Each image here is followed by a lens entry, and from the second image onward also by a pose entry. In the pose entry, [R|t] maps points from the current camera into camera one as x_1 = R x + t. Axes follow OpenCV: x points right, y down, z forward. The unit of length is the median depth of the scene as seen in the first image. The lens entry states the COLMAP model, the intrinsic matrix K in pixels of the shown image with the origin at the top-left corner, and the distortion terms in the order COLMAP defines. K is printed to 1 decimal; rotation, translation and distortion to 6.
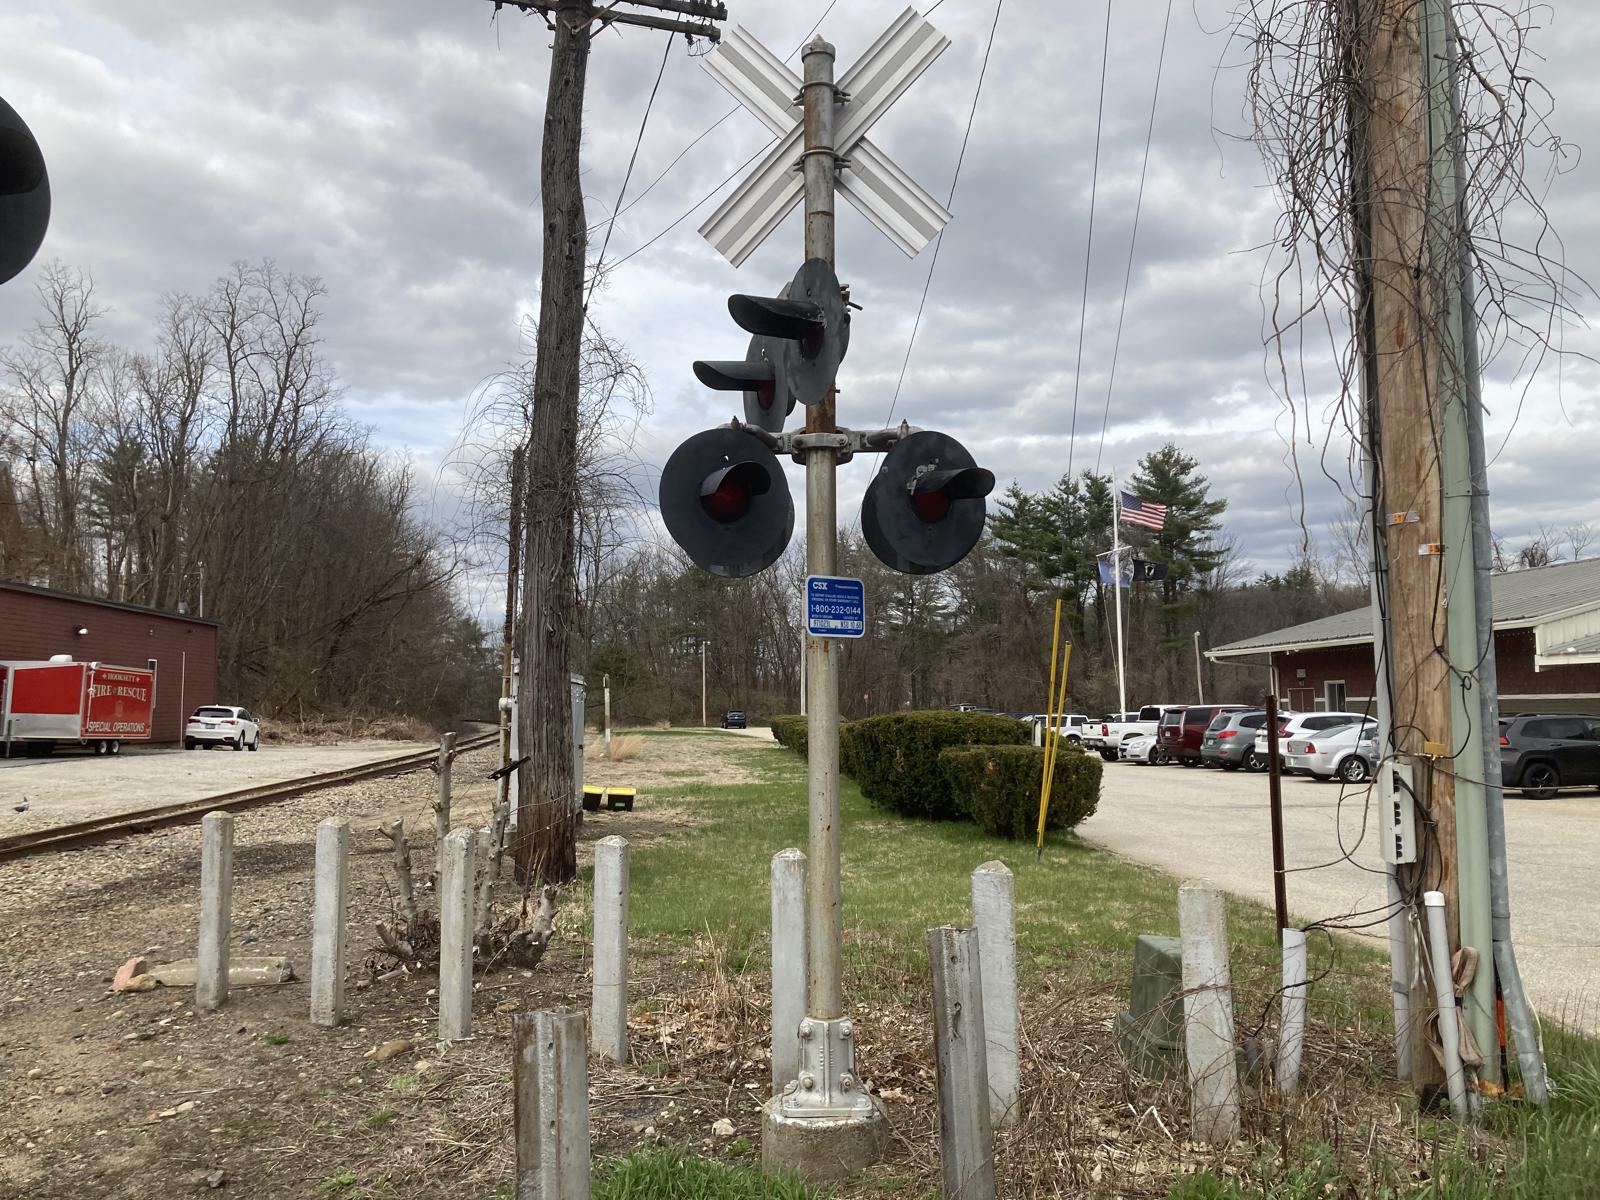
lens RADIAL K [[1303.0, 0, 790.8], [0, 1303.0, 604.7], [0, 0, 1]] dist [0.055314, -0.064874]
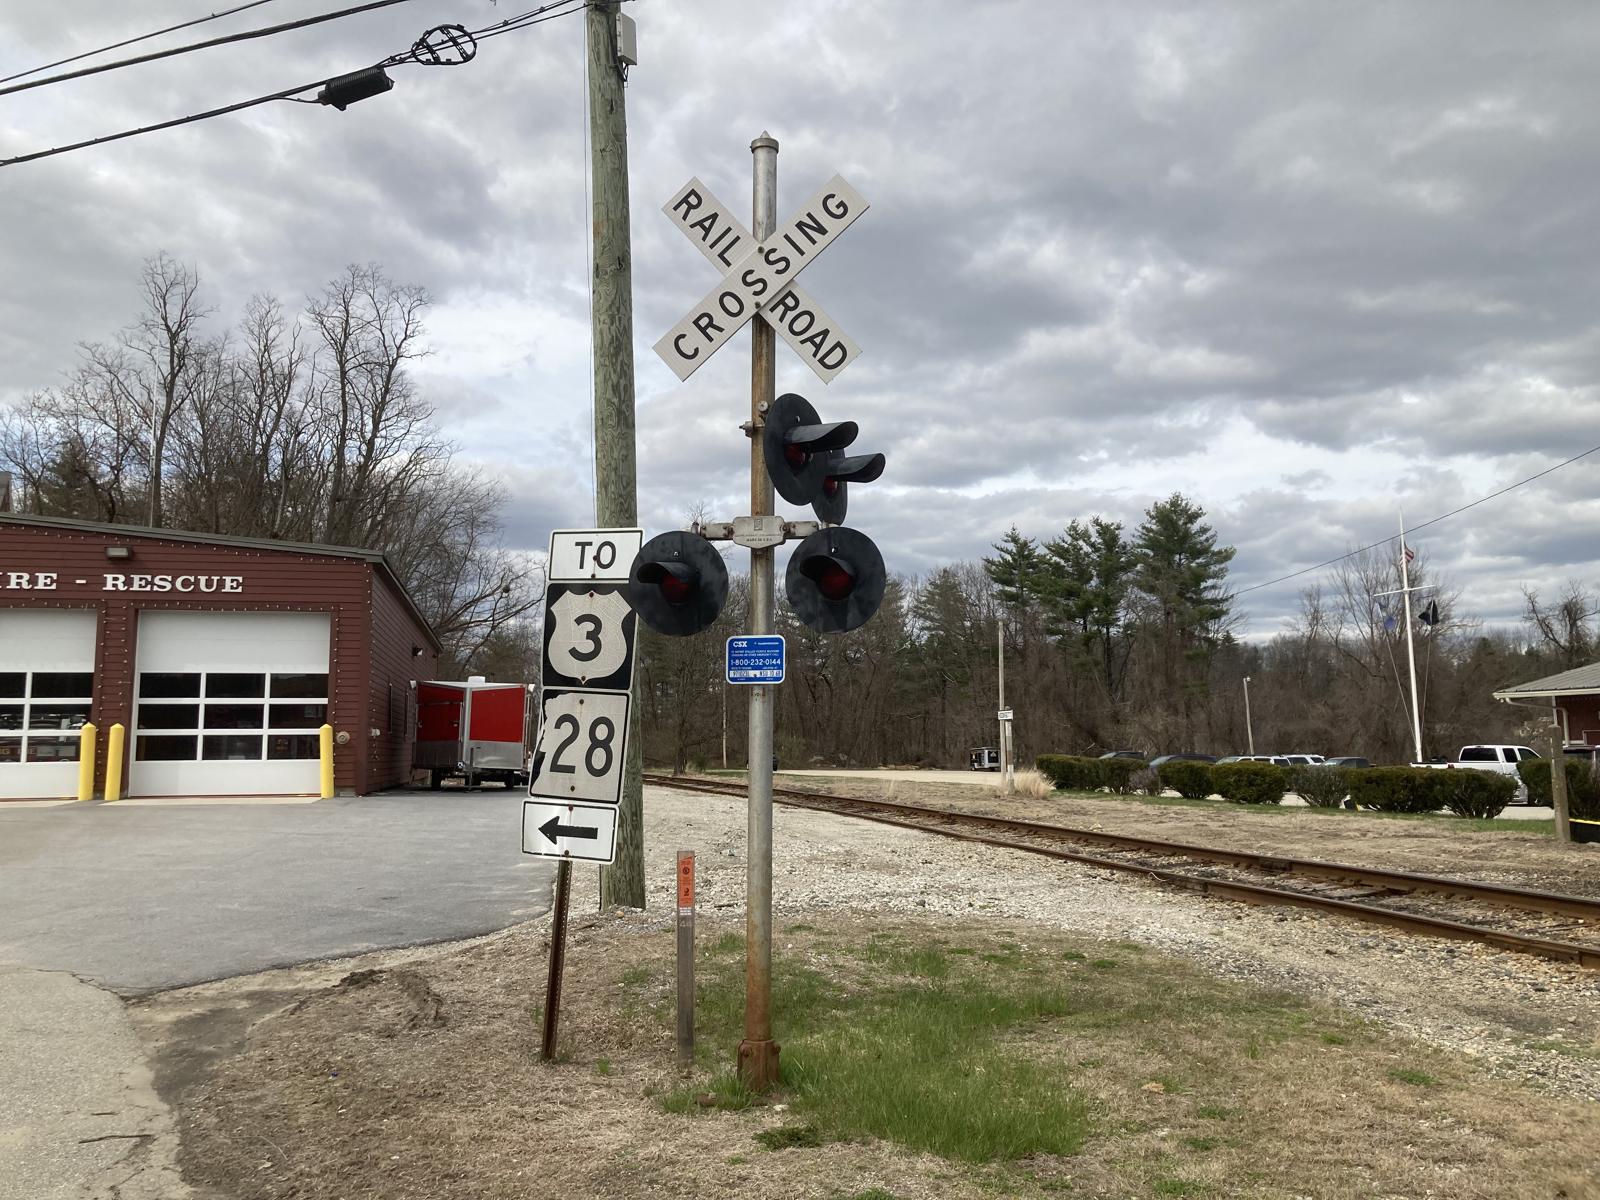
lens RADIAL K [[1303.0, 0, 791.1], [0, 1303.0, 584.1], [0, 0, 1]] dist [0.055314, -0.064874]
pose [[0.993116, 0.021837, 0.115084, -0.126654], [-0.015973, 0.998538, -0.051634, 0.005187], [-0.116043, 0.049440, 0.992013, 0.026541]]
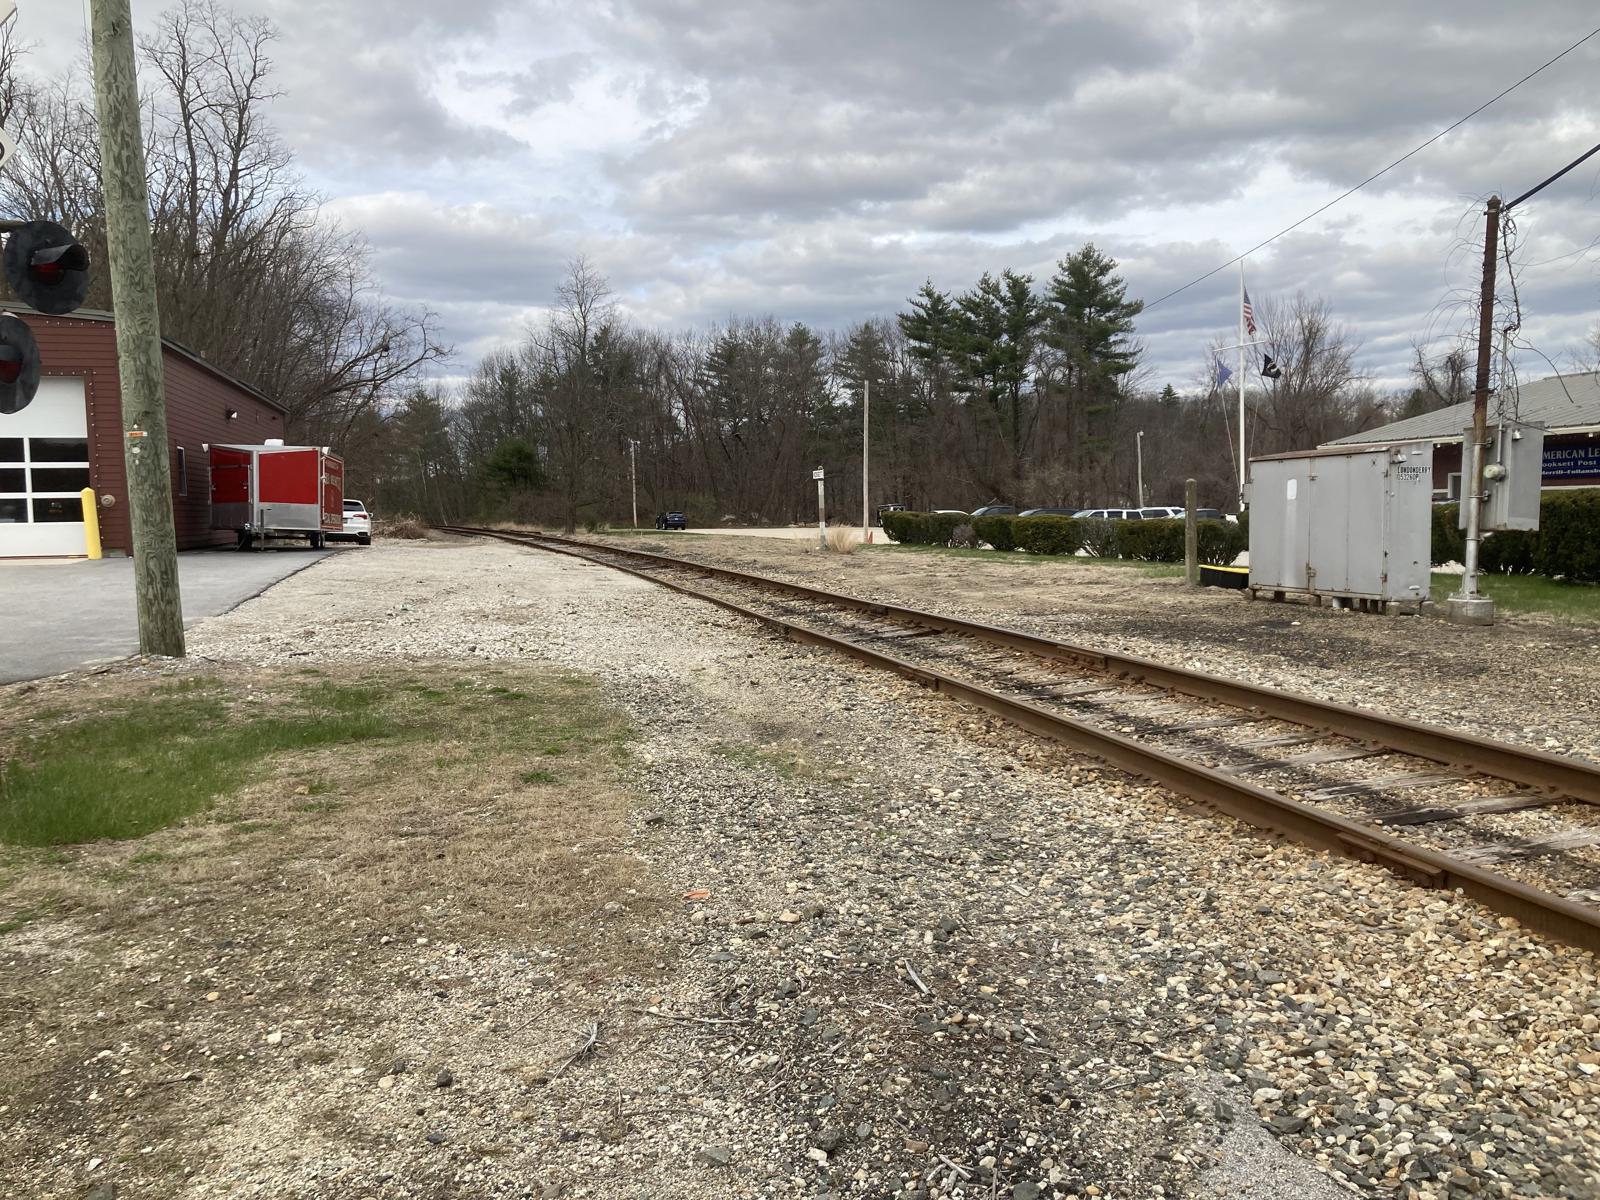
lens RADIAL K [[1303.0, 0, 788.0], [0, 1303.0, 600.8], [0, 0, 1]] dist [0.055314, -0.064874]
pose [[0.988191, -0.014187, 0.152567, -0.097607], [-0.008110, 0.989466, 0.144538, 0.004212], [-0.153011, -0.144068, 0.977667, 0.014644]]
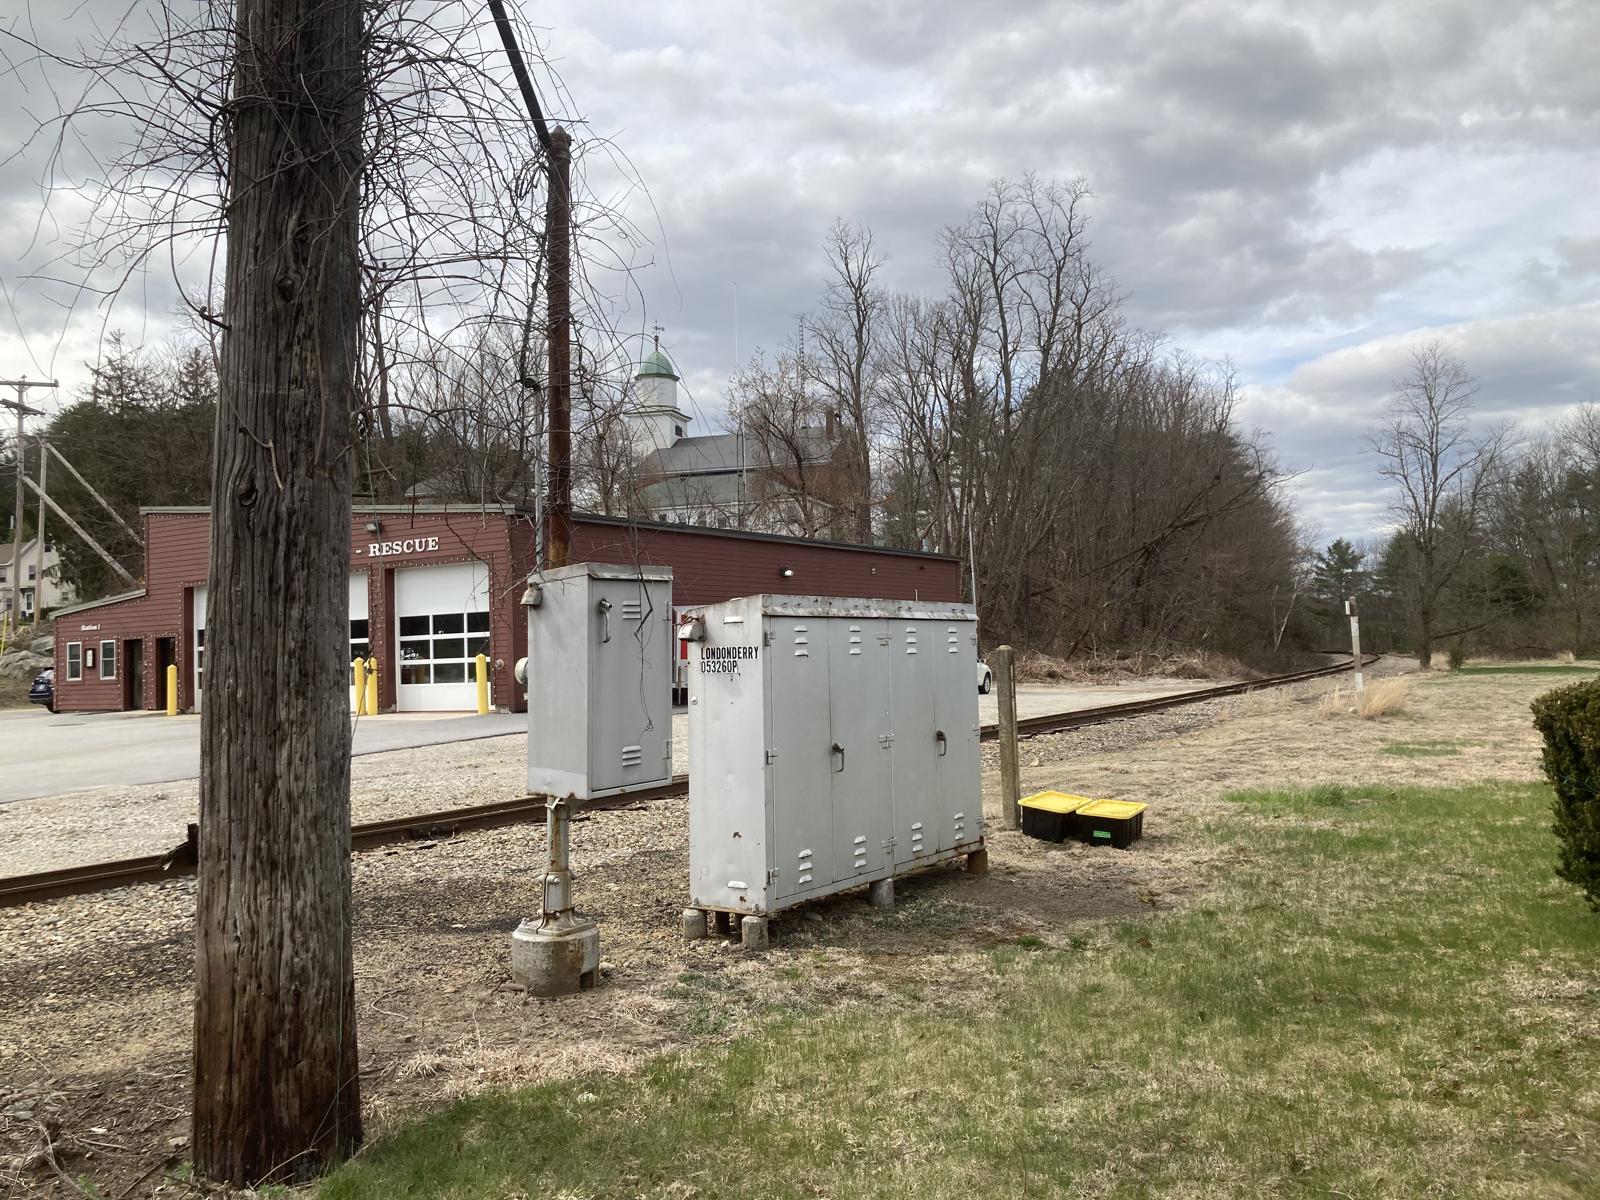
lens RADIAL K [[1303.0, 0, 787.8], [0, 1303.0, 596.4], [0, 0, 1]] dist [0.055314, -0.064874]
pose [[0.791021, -0.040283, -0.610461, 0.016657], [0.068276, 0.997409, 0.022654, 0.005191], [0.607967, -0.059600, 0.791722, 0.078810]]
